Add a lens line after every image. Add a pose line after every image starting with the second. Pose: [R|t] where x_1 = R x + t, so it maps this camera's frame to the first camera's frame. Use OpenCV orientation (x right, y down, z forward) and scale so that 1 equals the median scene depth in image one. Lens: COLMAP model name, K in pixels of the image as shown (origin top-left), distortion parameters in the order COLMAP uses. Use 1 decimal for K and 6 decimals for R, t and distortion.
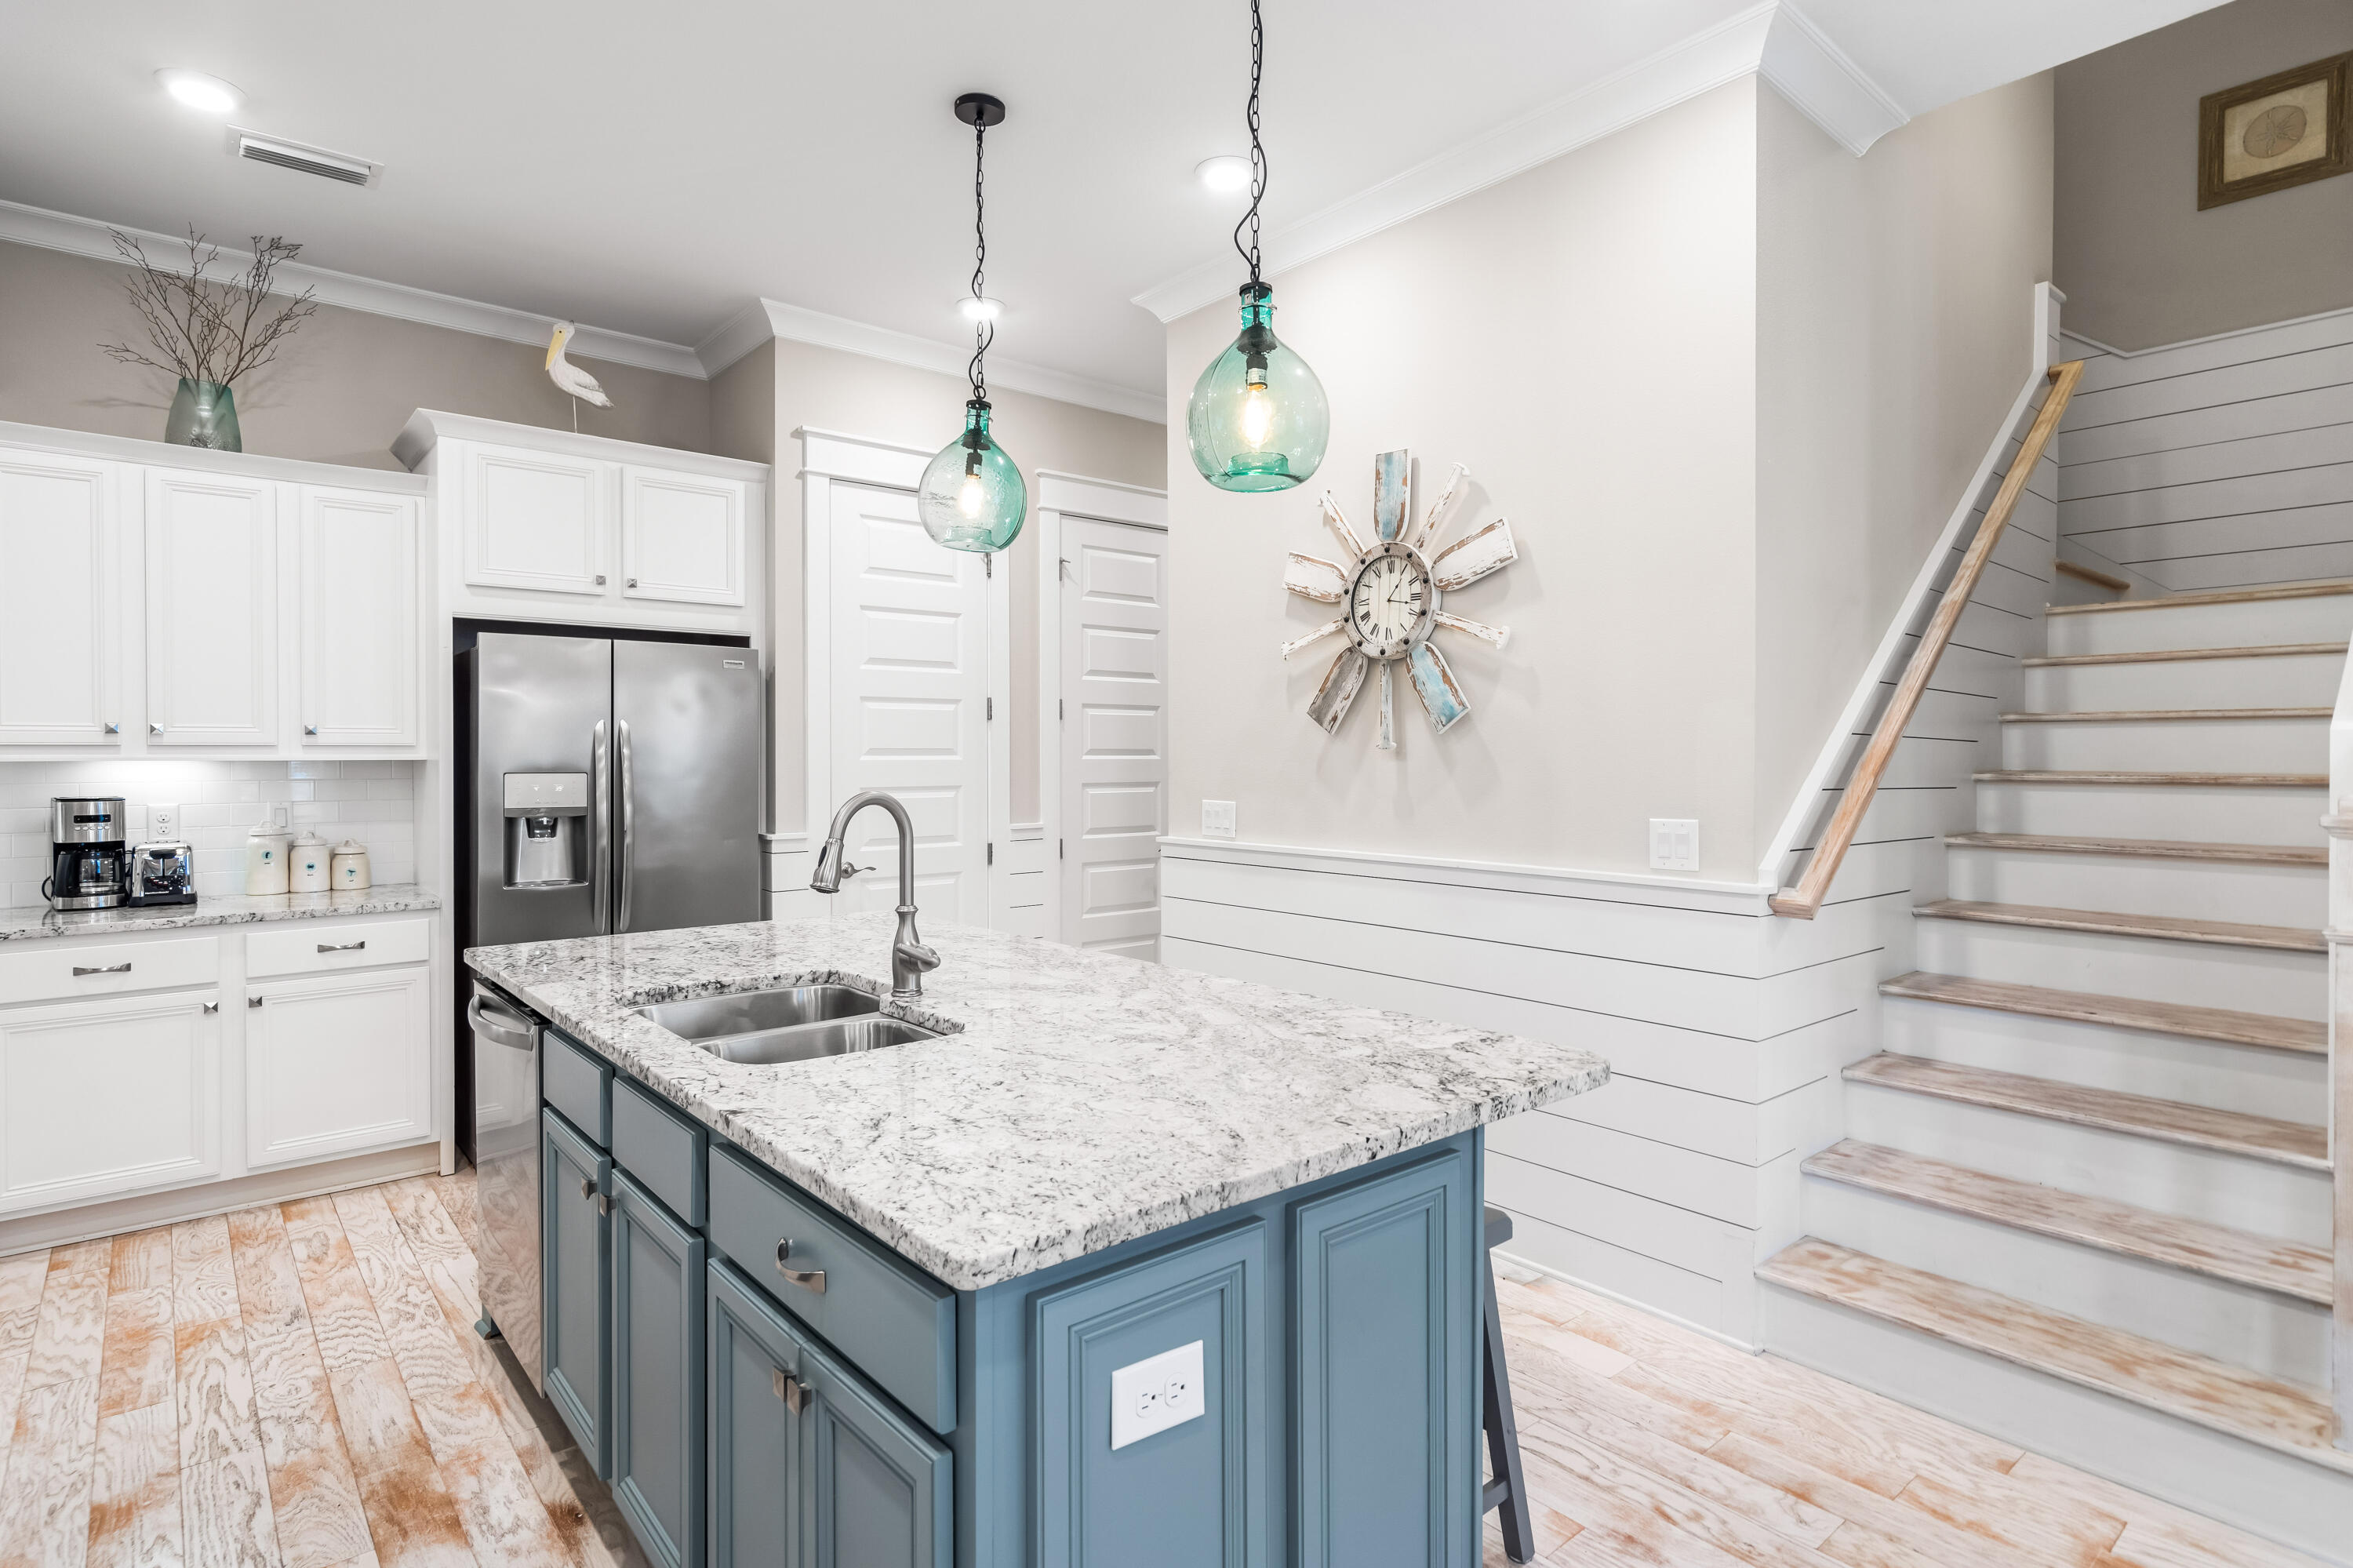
lens RADIAL K [[1200.0, 0, 1174.5], [0, 1200.0, 757.9], [0, 0, 1]] dist [0.001684, 0.000798]
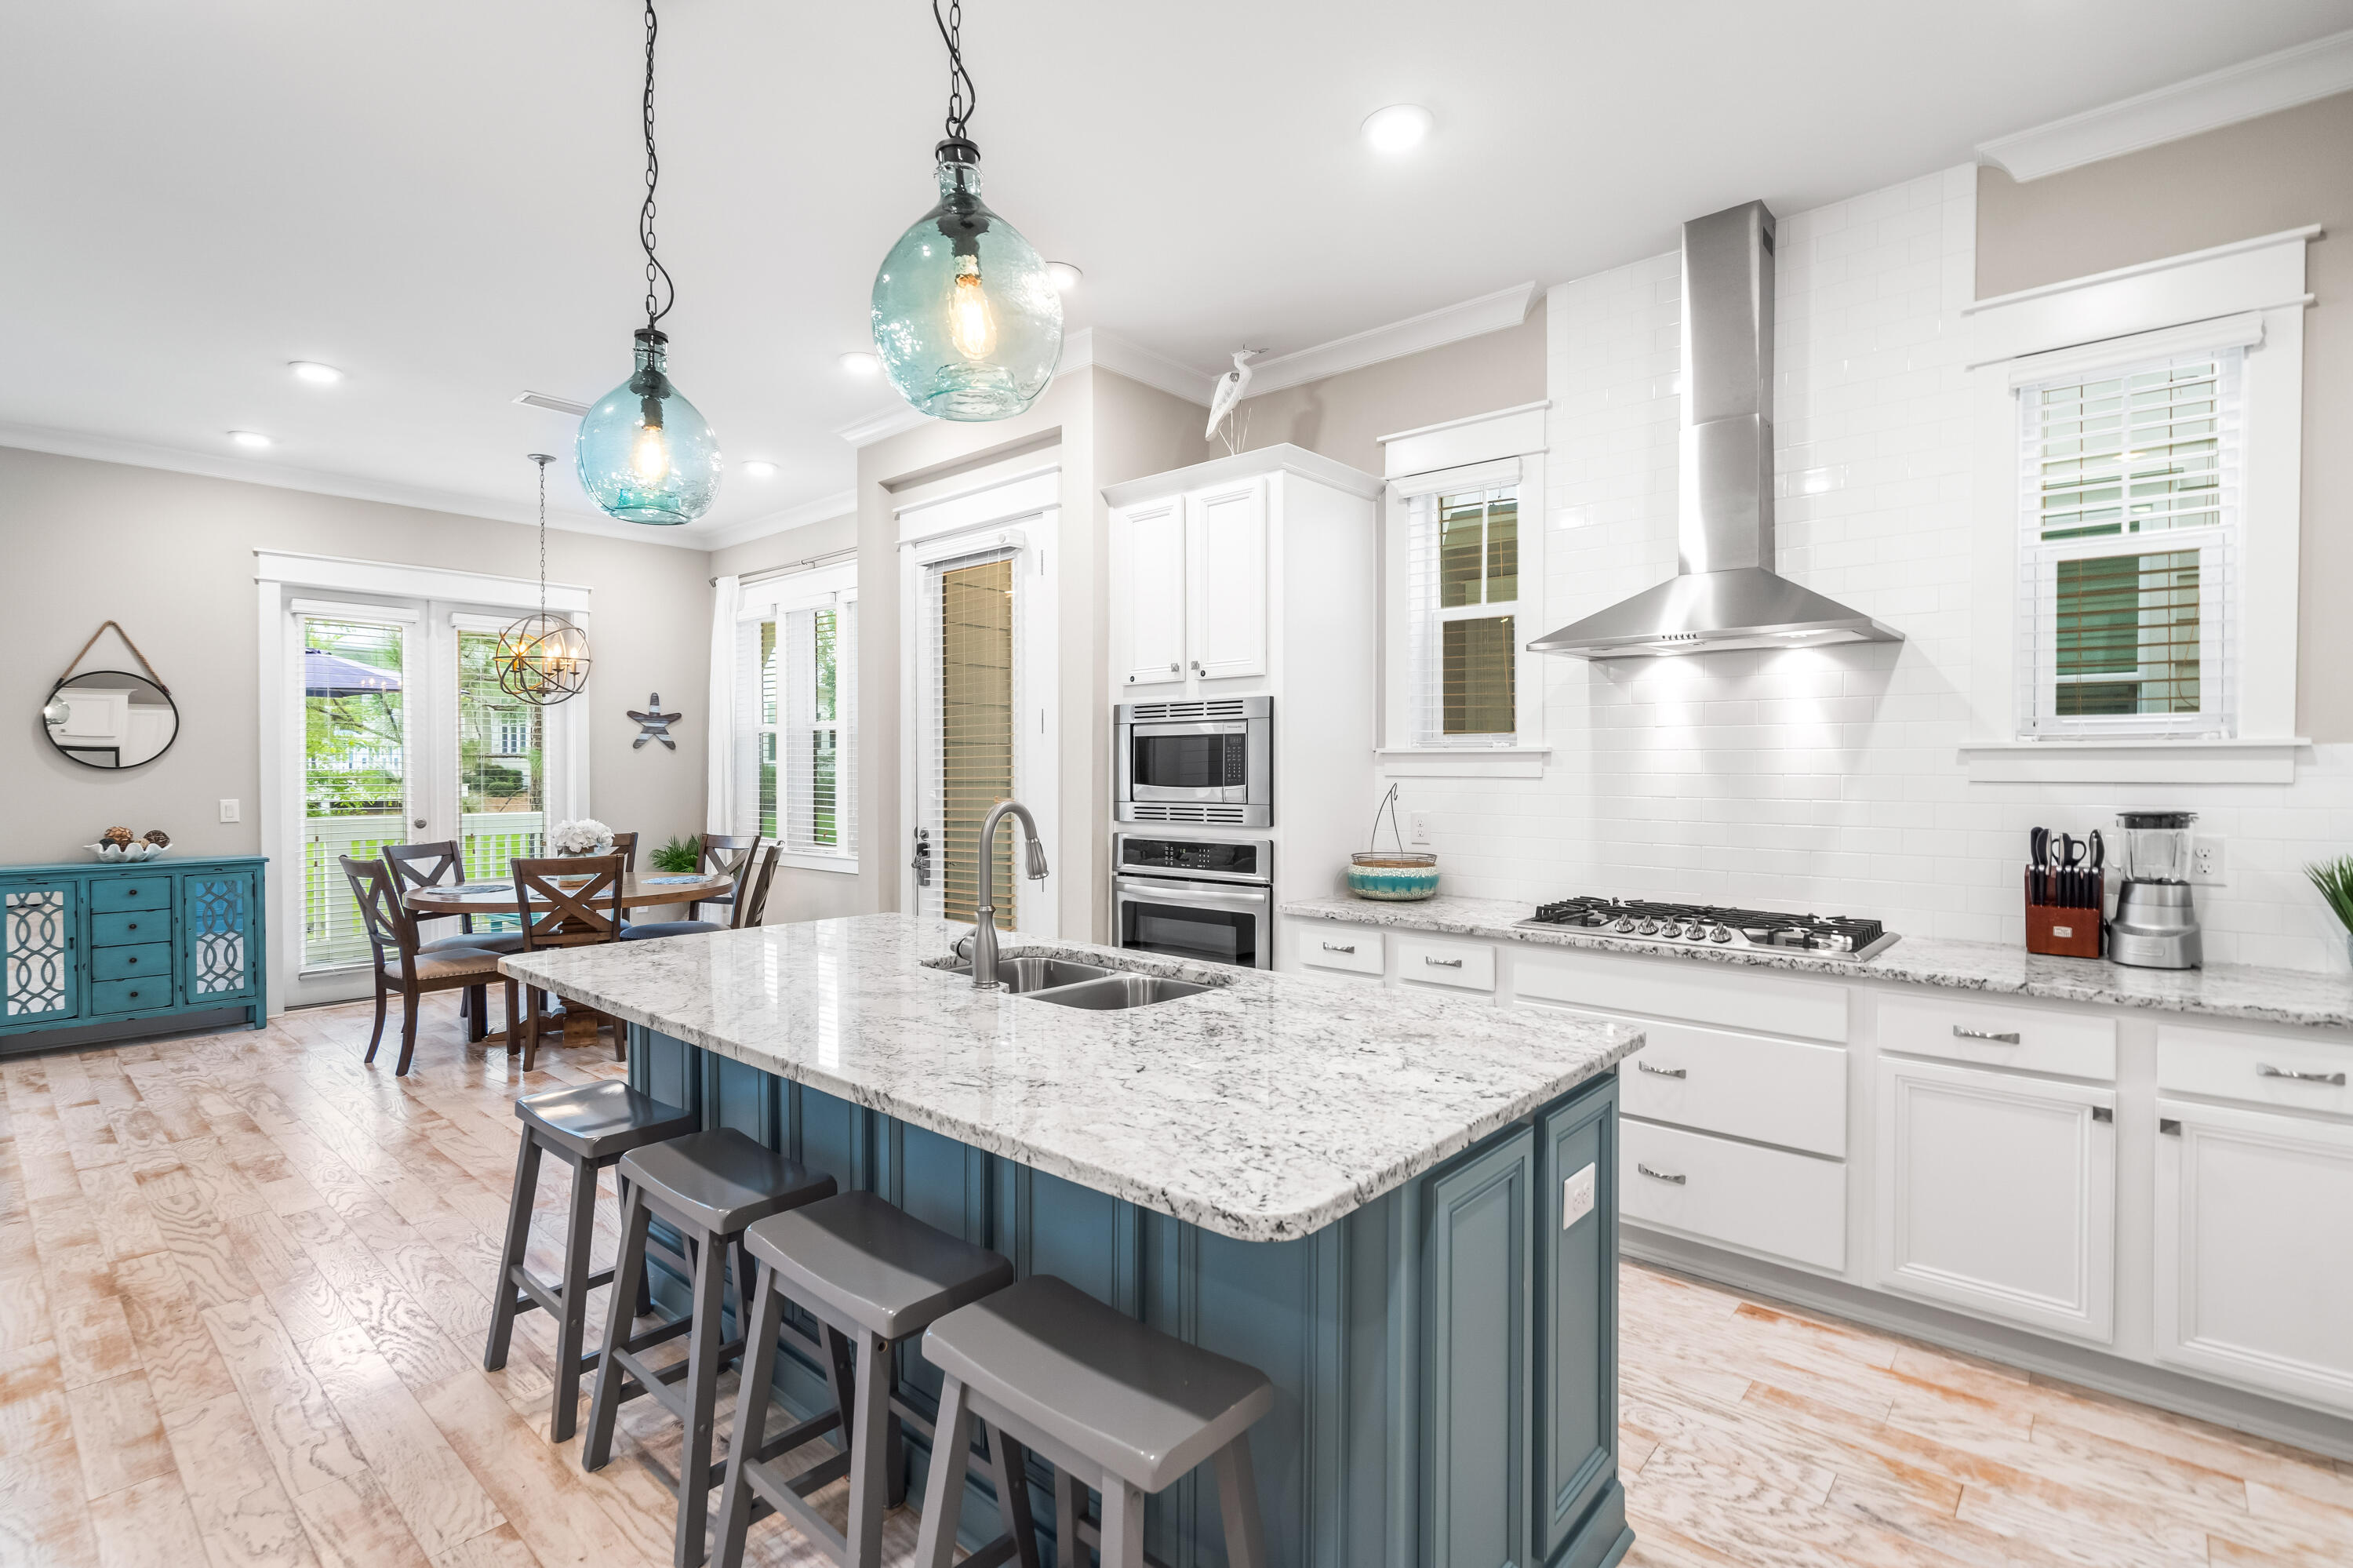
lens RADIAL K [[1095.6, 0, 1176.5], [0, 1095.6, 784.0], [0, 0, 1]] dist [-0.007879, 0.000584]
pose [[-0.989098, 0.001767, -0.147247, -0.165029], [-0.000609, 0.999870, 0.016089, -0.003378], [0.147256, 0.016004, -0.988969, 1.328407]]
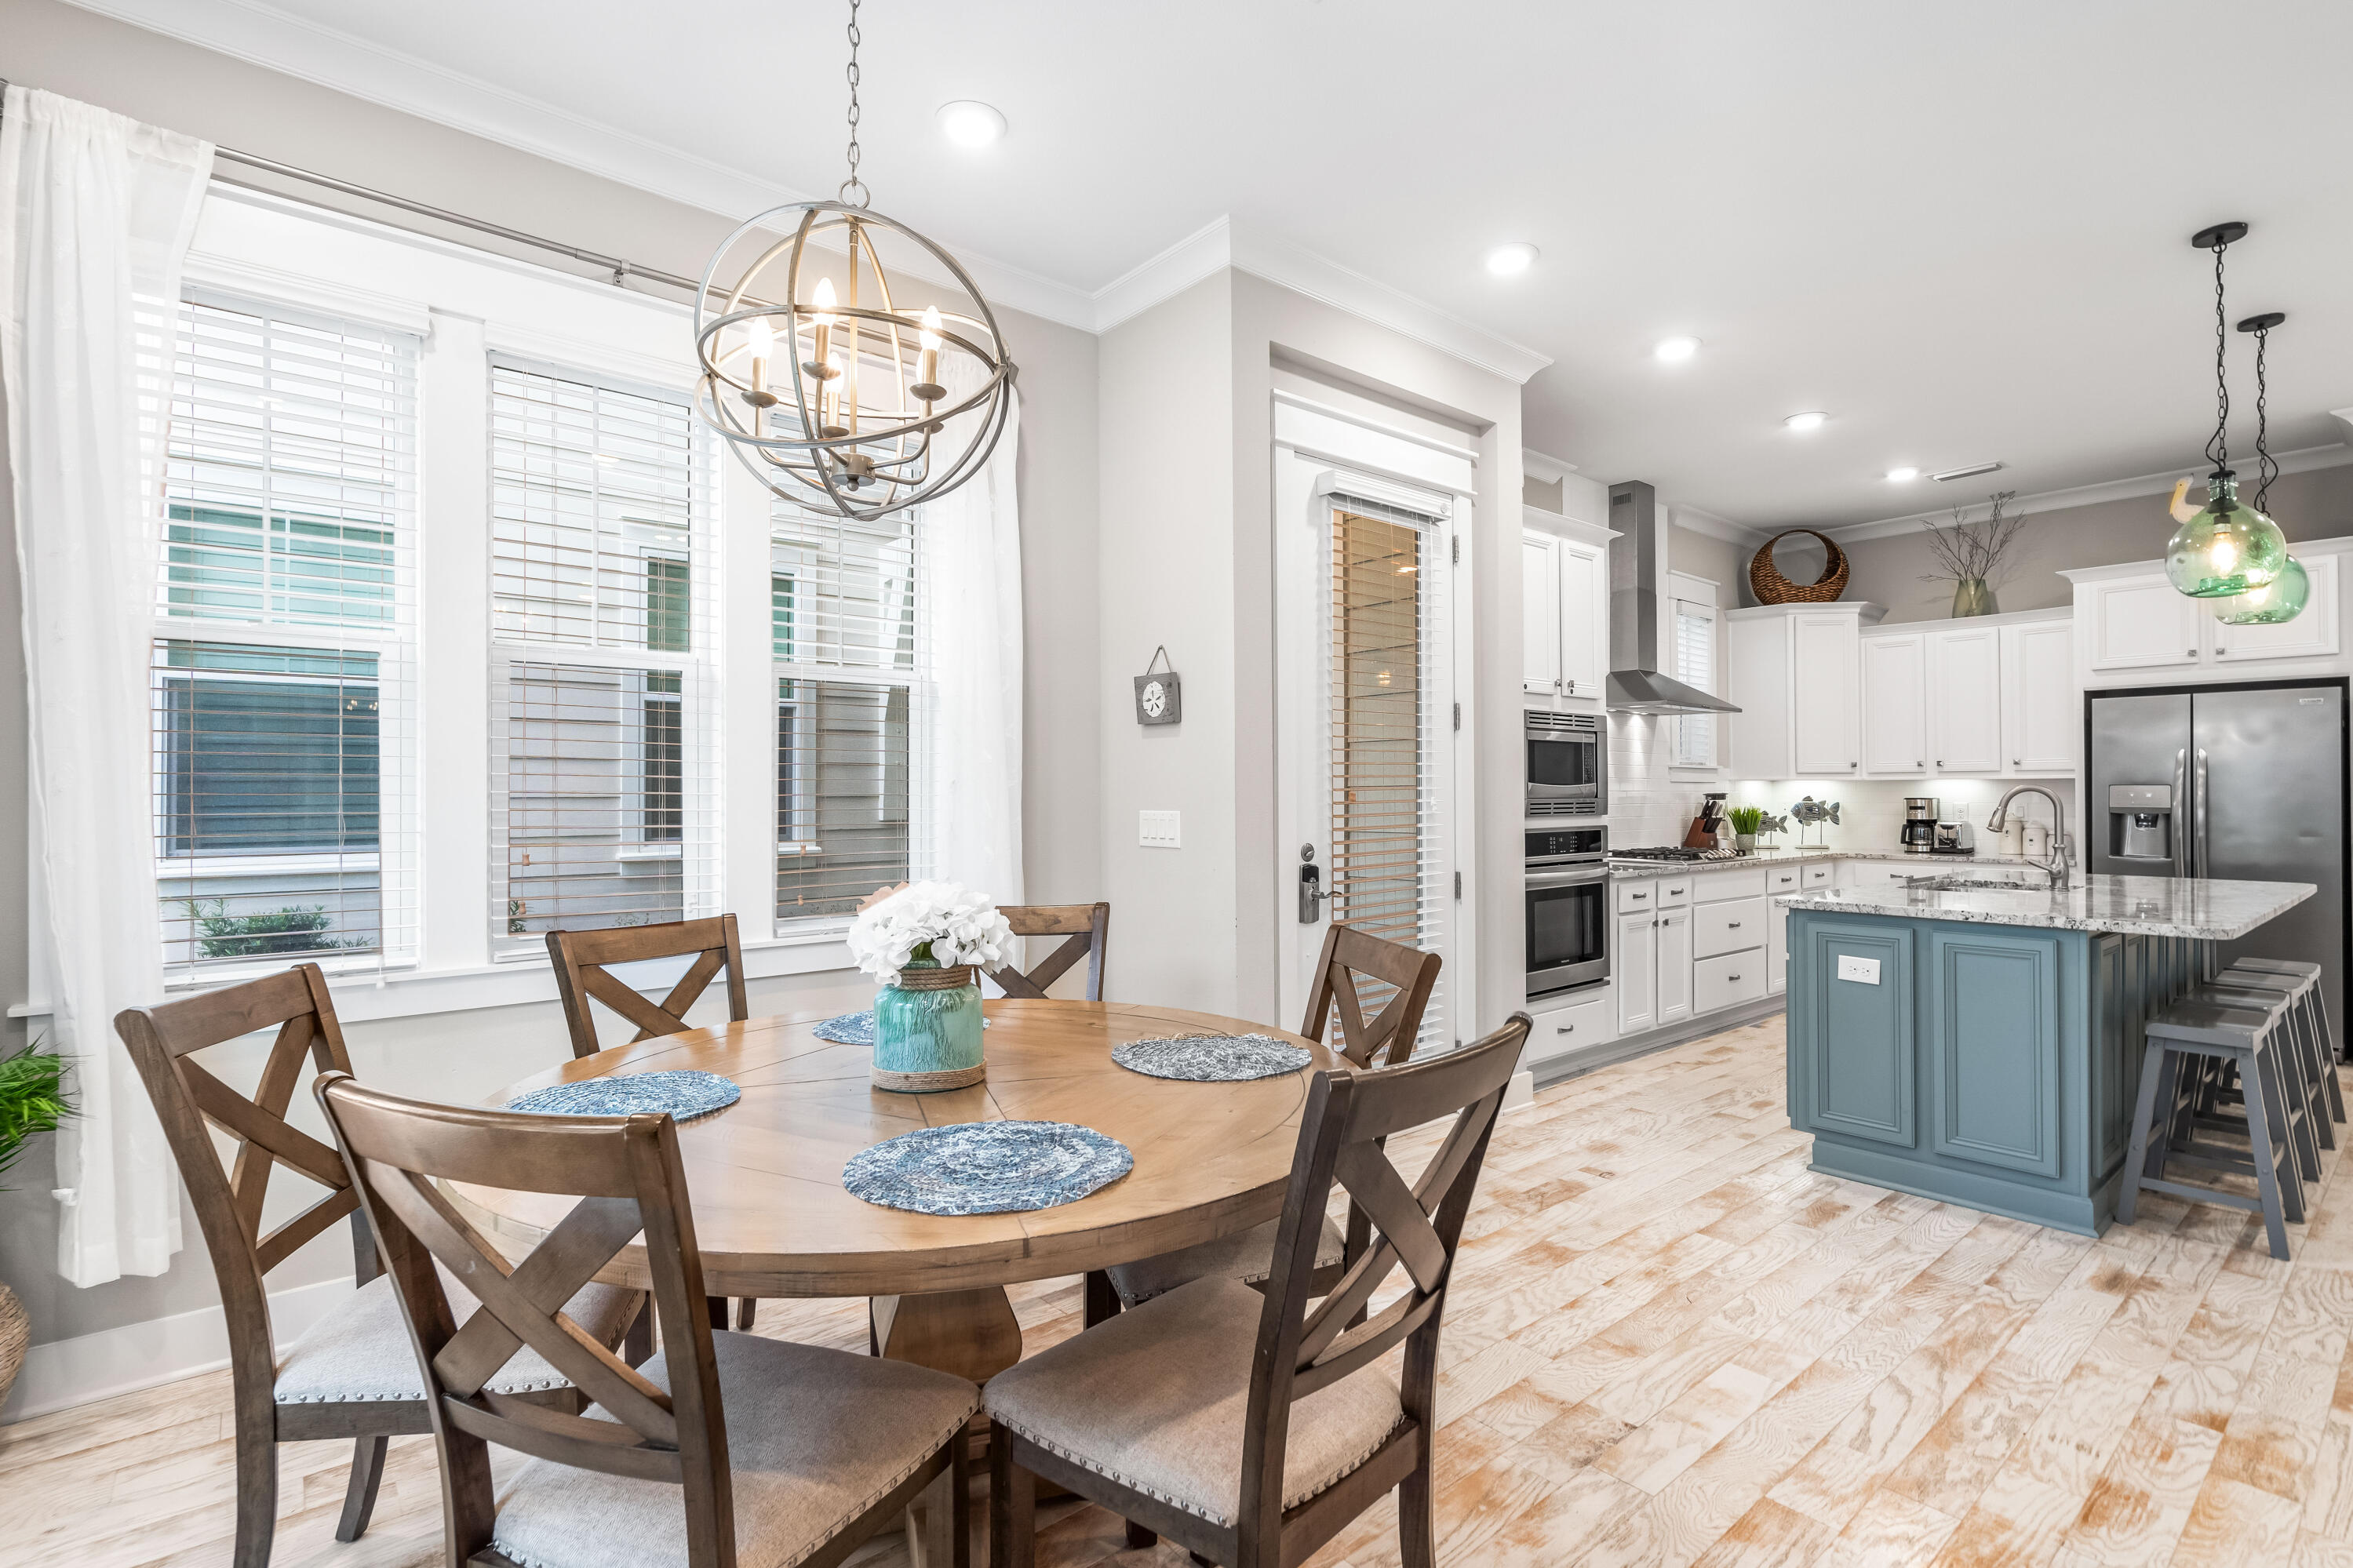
lens RADIAL K [[1116.3, 0, 1176.5], [0, 1116.3, 784.0], [0, 0, 1]] dist [0.000549, 0.000233]
pose [[0.001529, -0.007788, -0.999969, 1.025568], [-0.002197, 0.999967, -0.007791, 0.028245], [0.999996, 0.002209, 0.001512, -0.273692]]
